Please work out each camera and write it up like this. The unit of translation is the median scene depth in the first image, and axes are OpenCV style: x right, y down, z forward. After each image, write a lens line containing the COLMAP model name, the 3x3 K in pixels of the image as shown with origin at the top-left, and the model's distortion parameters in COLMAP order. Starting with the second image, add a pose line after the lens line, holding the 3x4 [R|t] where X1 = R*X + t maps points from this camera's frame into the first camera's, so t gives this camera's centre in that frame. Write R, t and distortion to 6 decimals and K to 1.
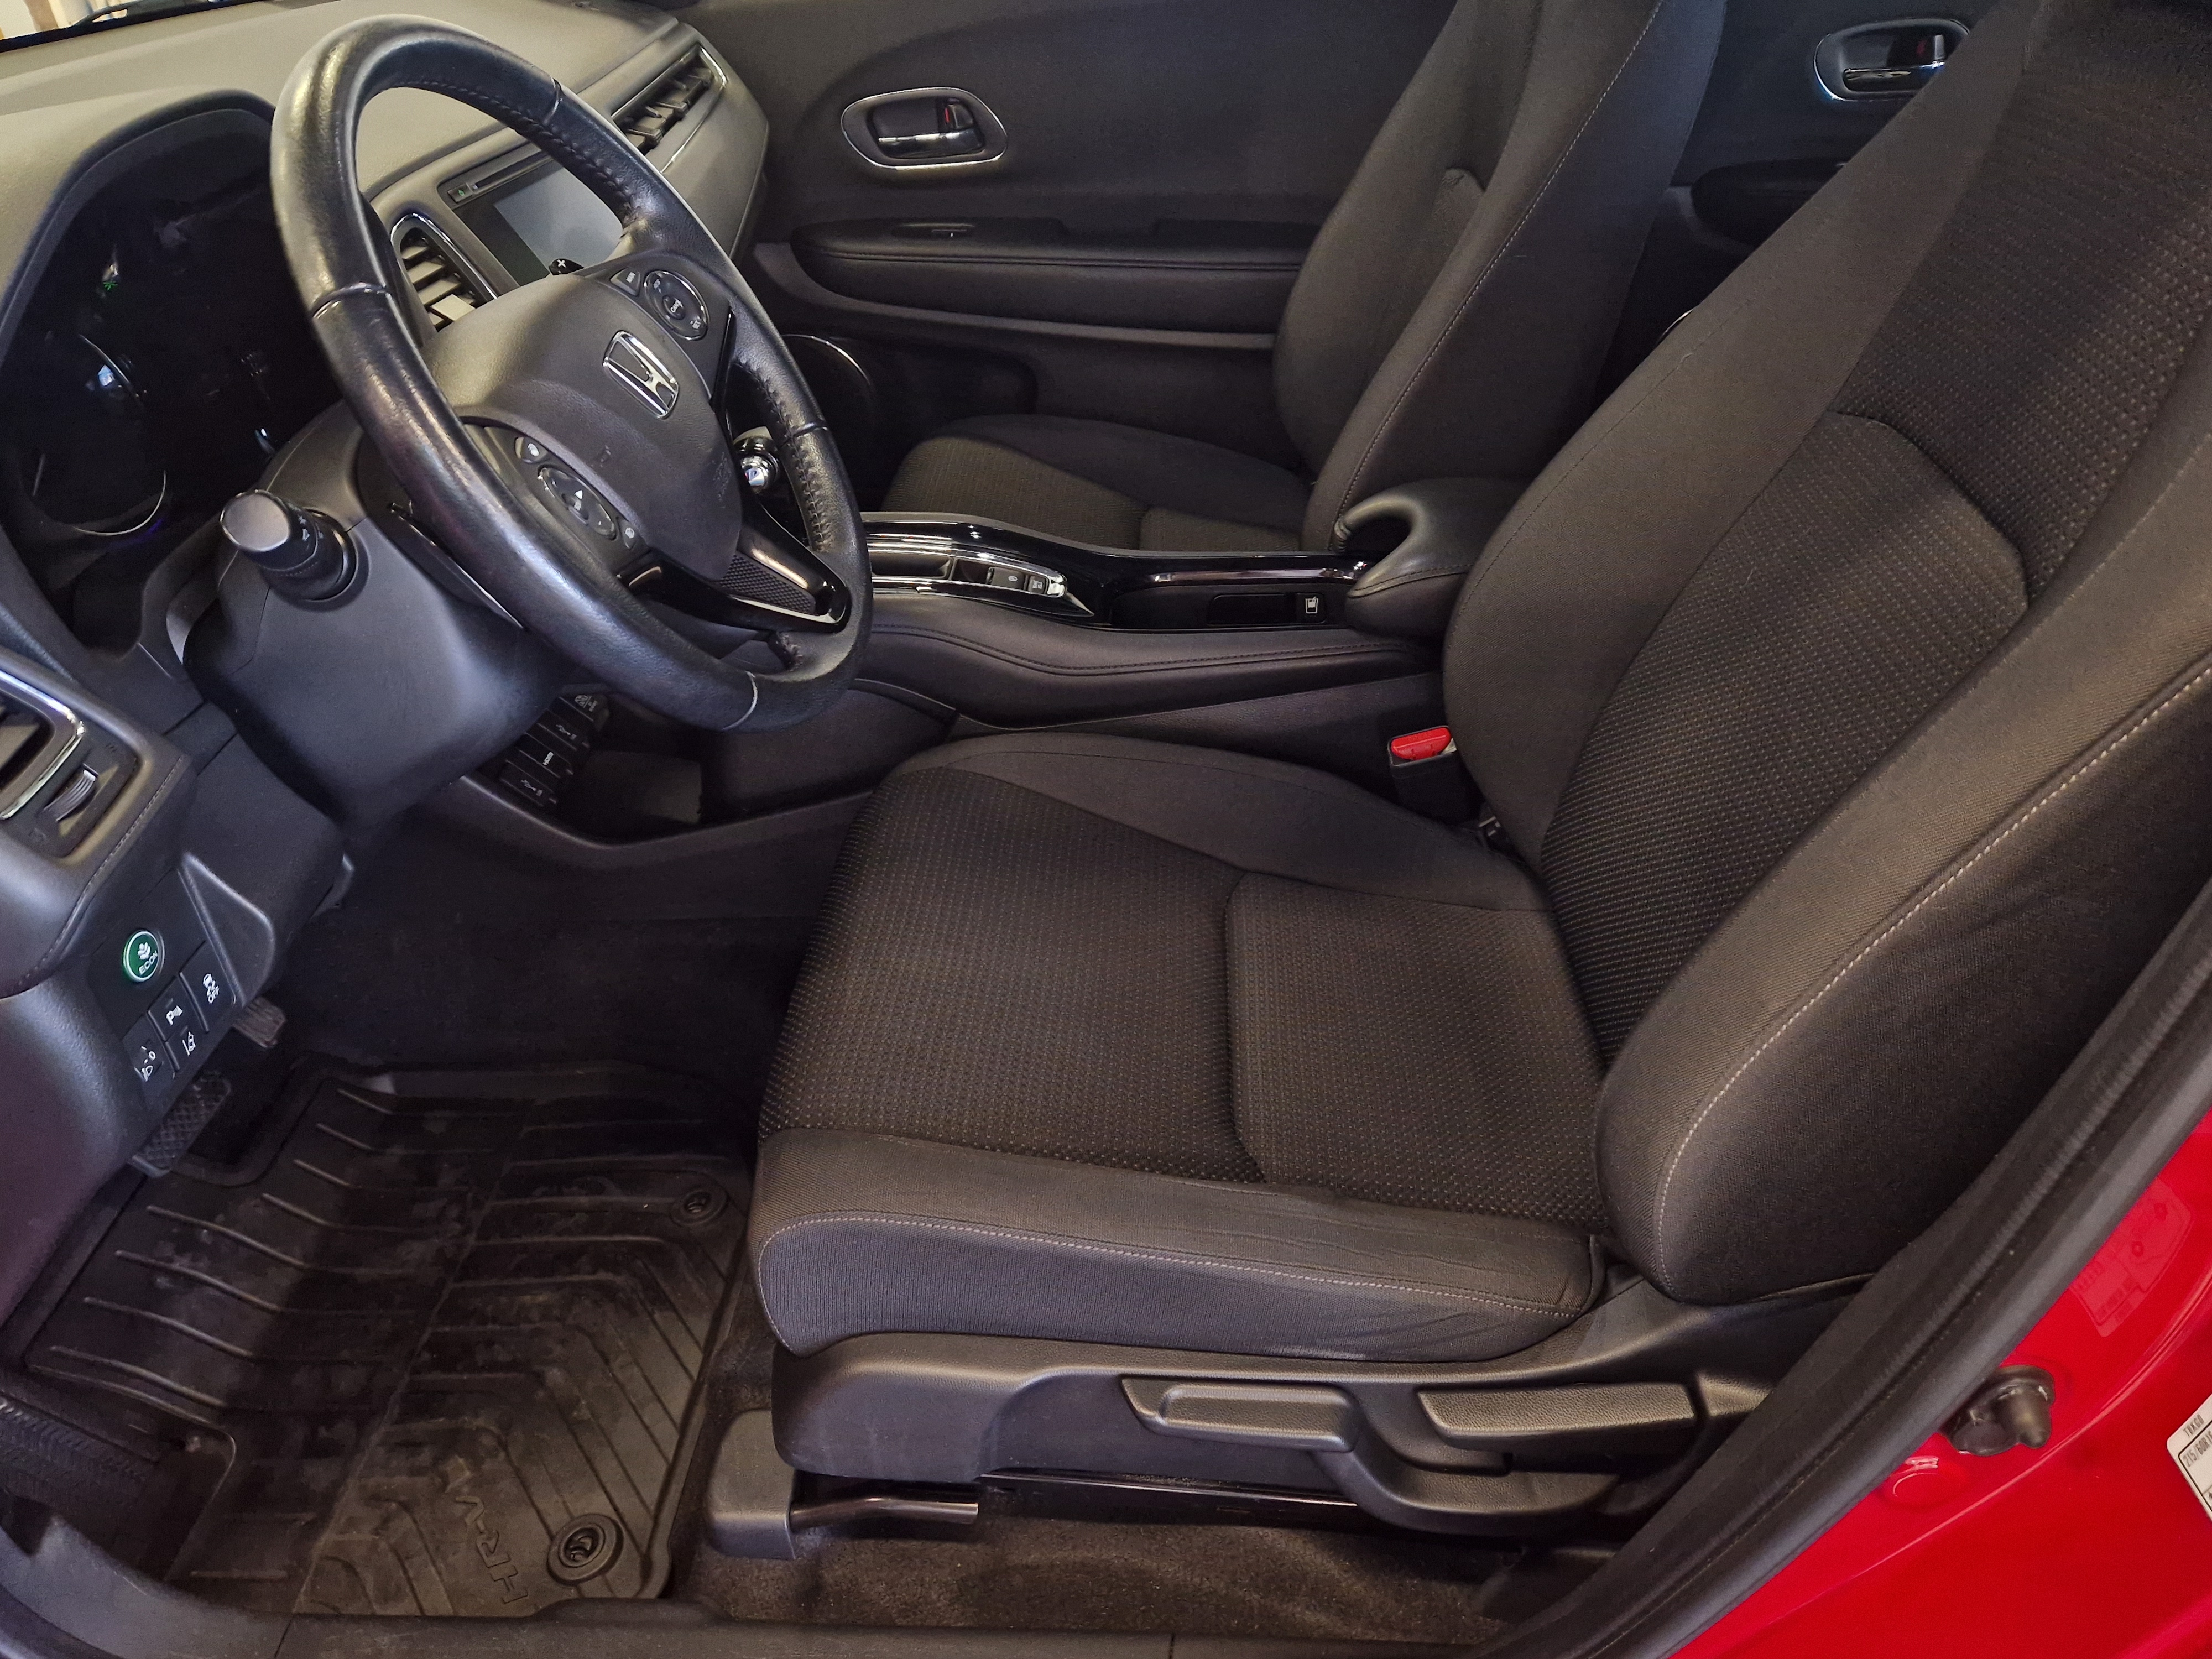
lens RADIAL K [[1572.8, 0, 1106.7], [0, 1572.8, 830.7], [0, 0, 1]] dist [0.051985, -0.042126]
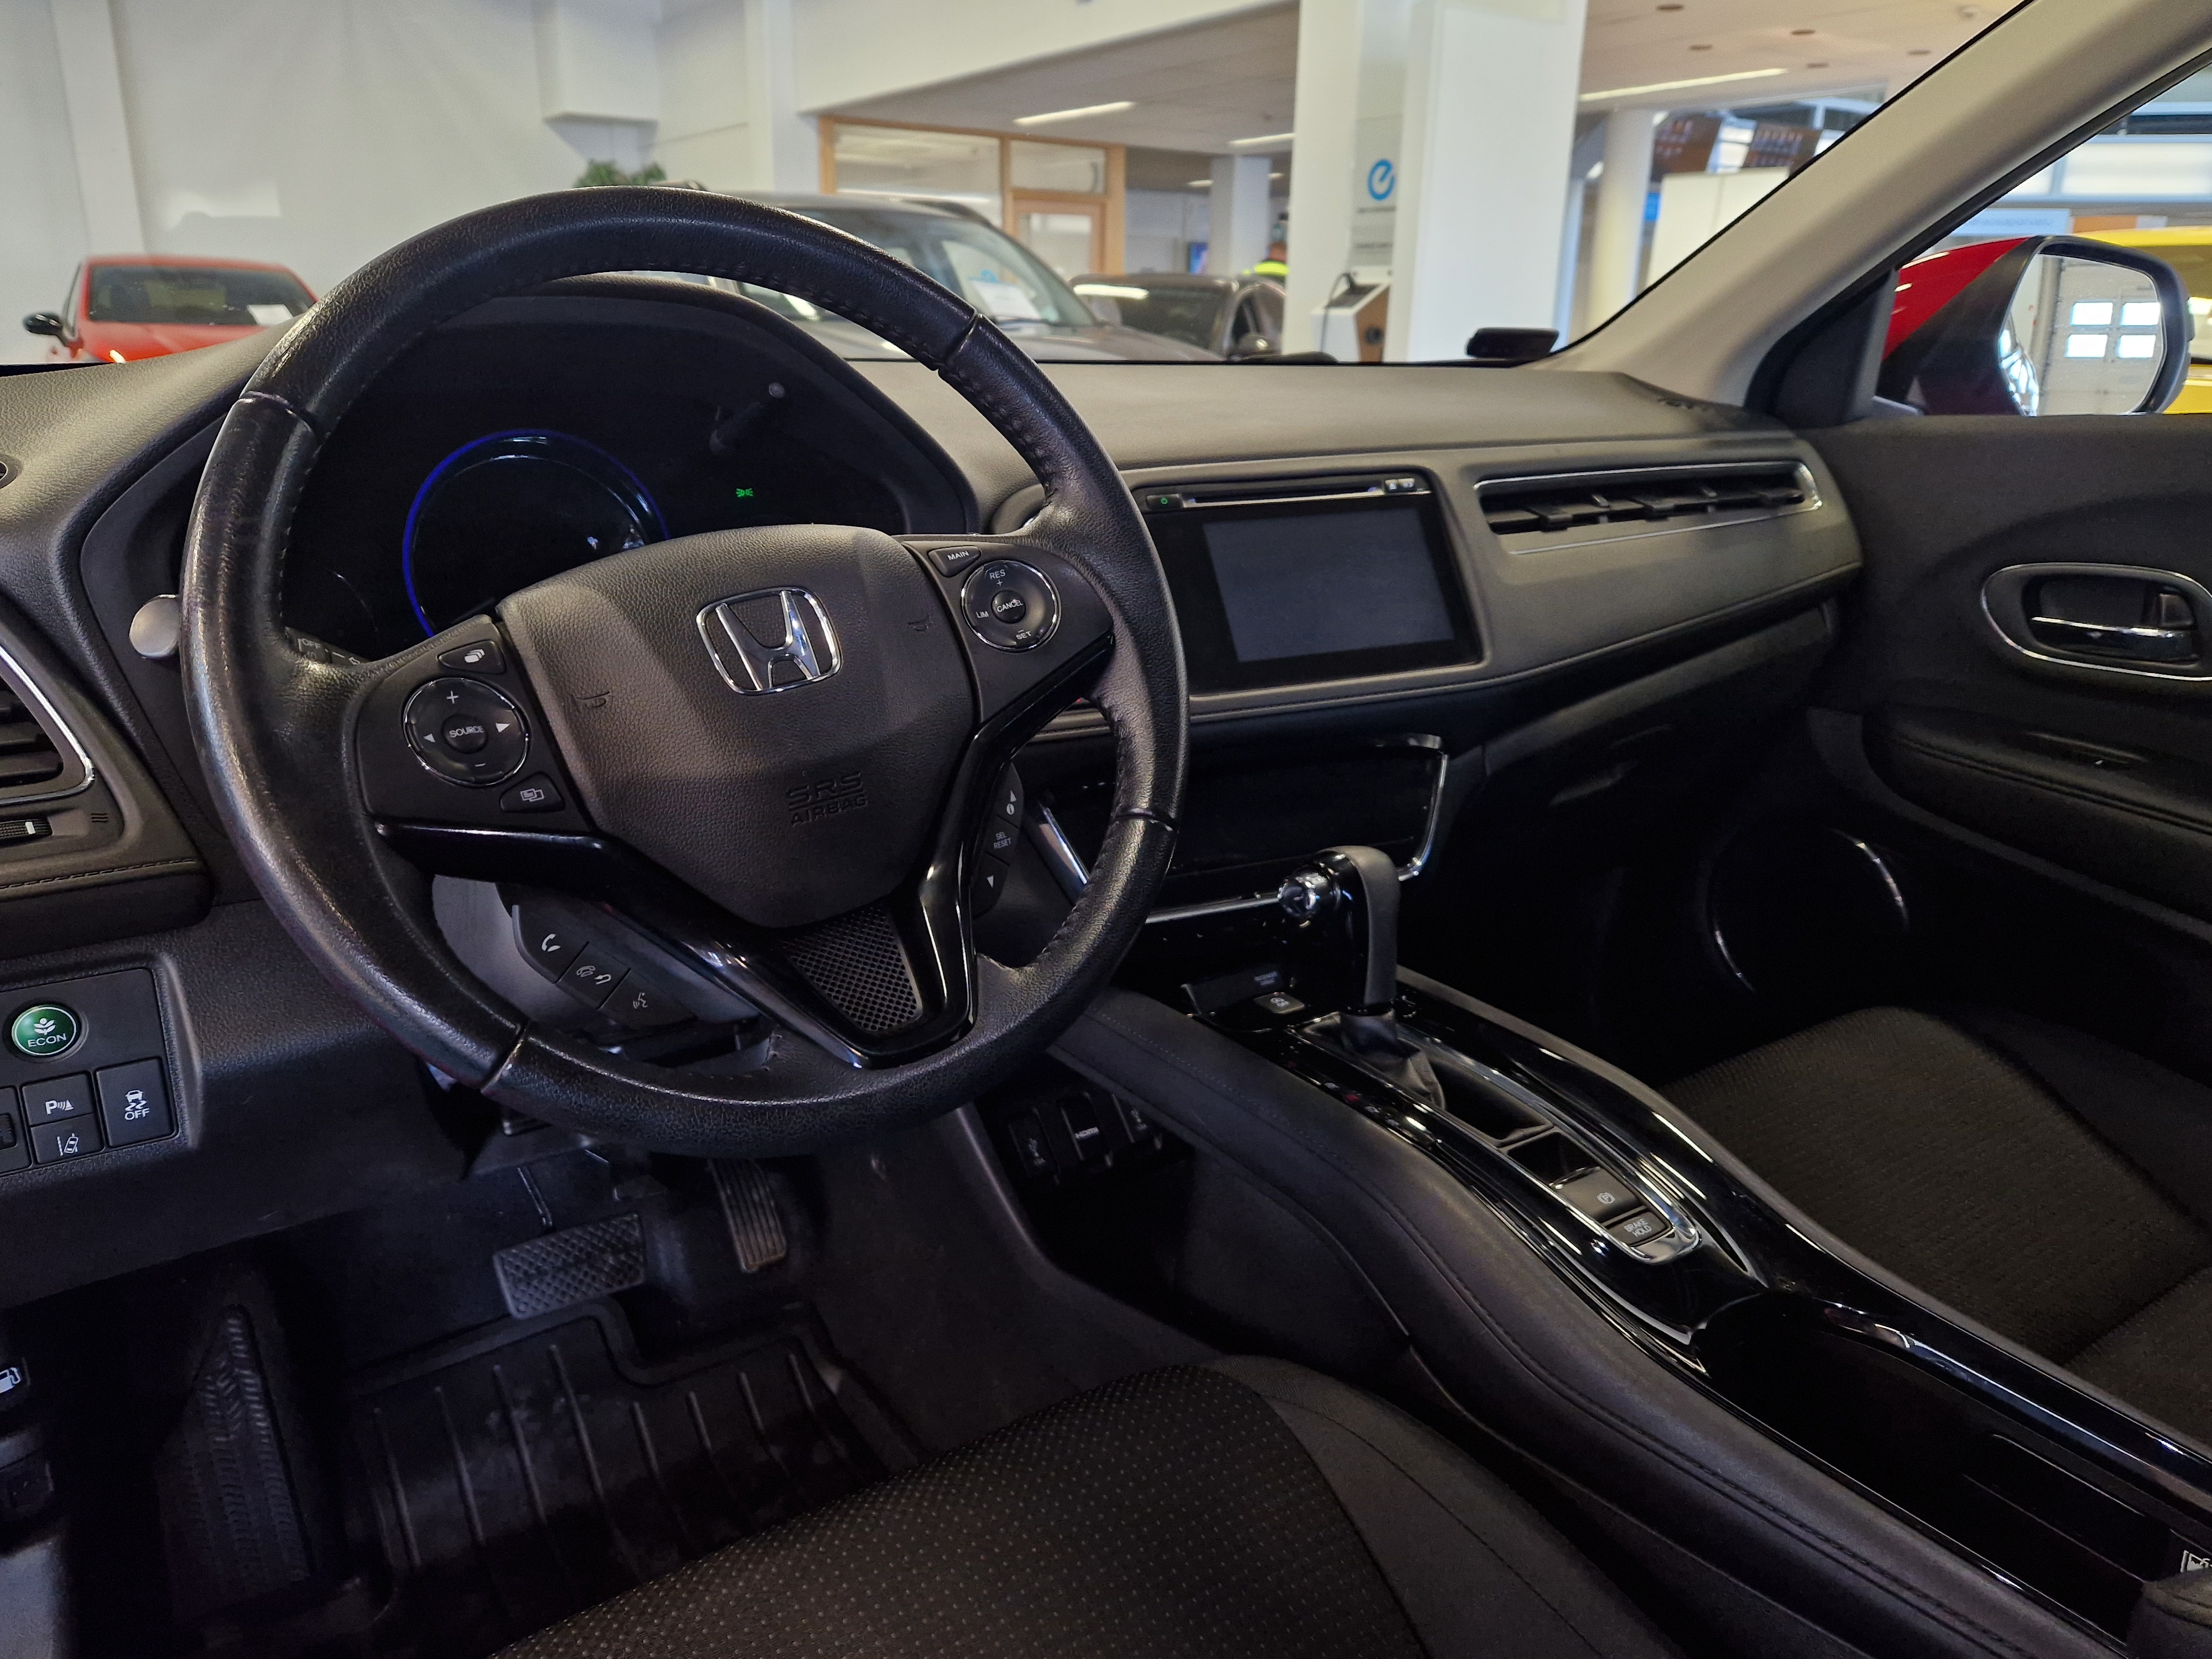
lens RADIAL K [[1572.8, 0, 1091.9], [0, 1572.8, 808.3], [0, 0, 1]] dist [0.051985, -0.042126]
pose [[0.594483, 0.287329, -0.751021, 0.215997], [-0.489001, 0.870611, -0.053994, -0.145982], [0.638333, 0.399348, 0.658067, 0.372066]]
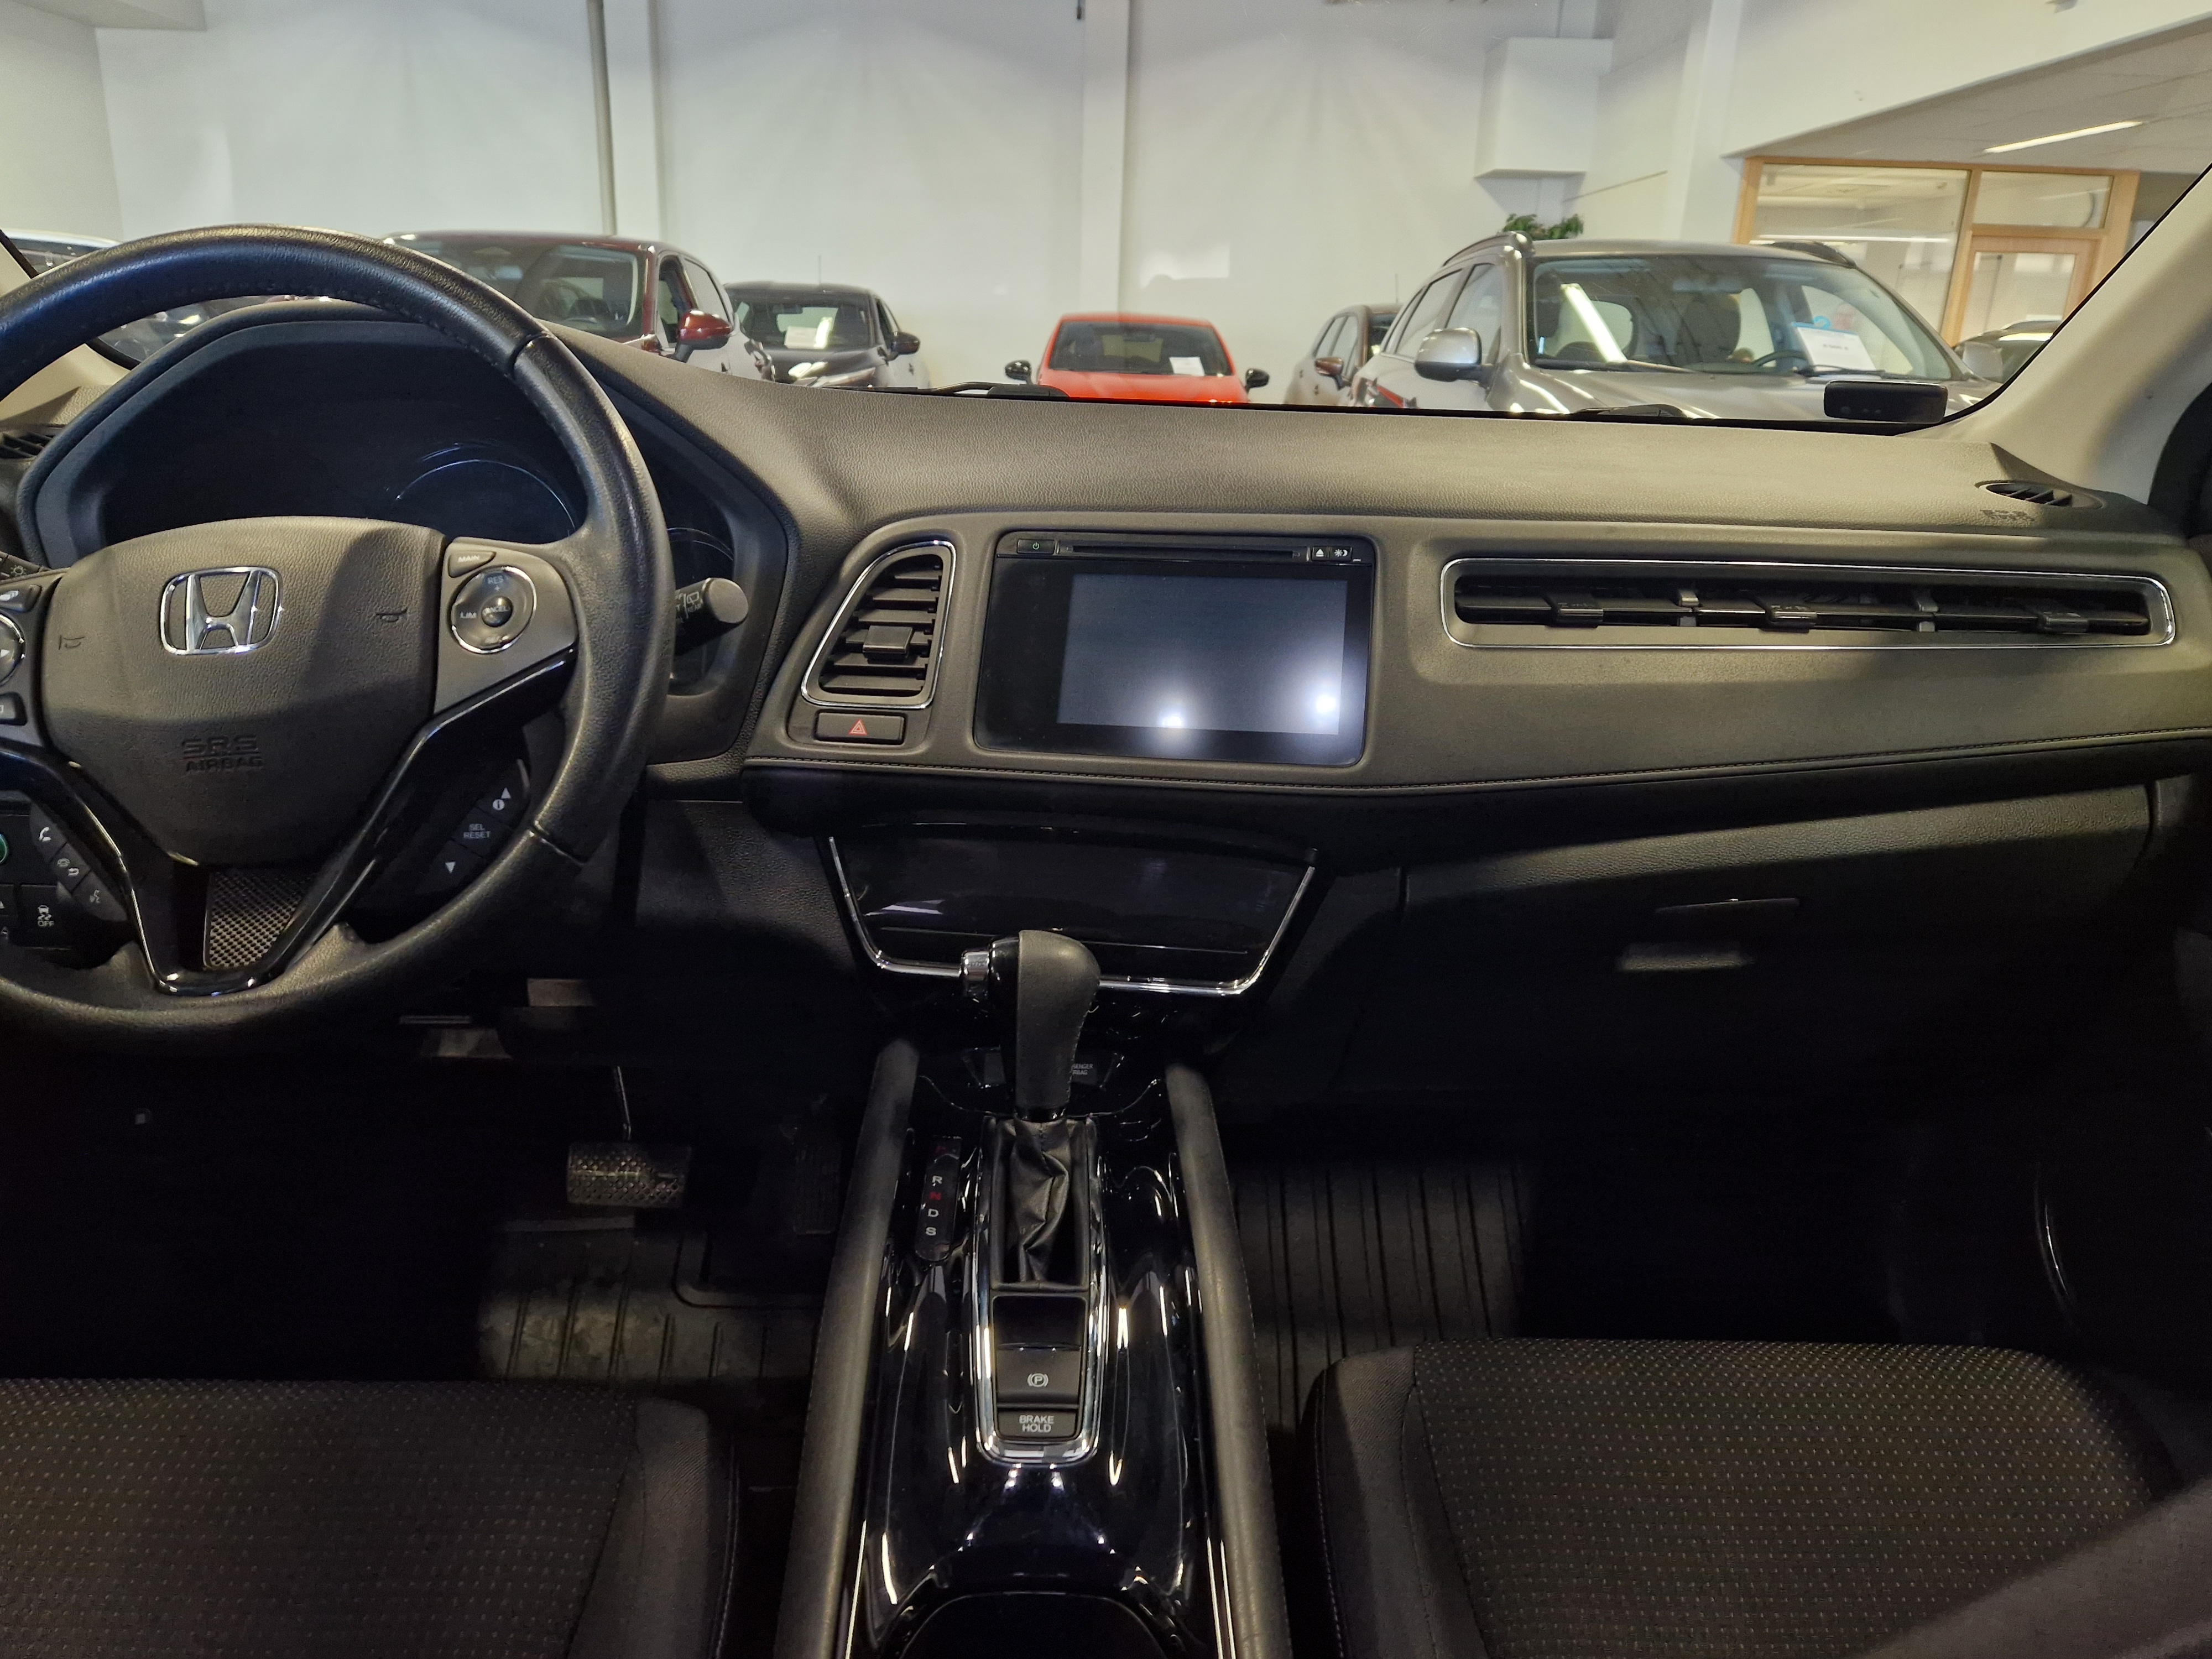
lens RADIAL K [[1572.8, 0, 1102.5], [0, 1572.8, 852.7], [0, 0, 1]] dist [0.051985, -0.042126]
pose [[0.062415, 0.345912, -0.936189, 0.341859], [-0.593579, 0.766956, 0.243809, -0.399917], [0.802351, 0.540485, 0.253195, 0.724621]]
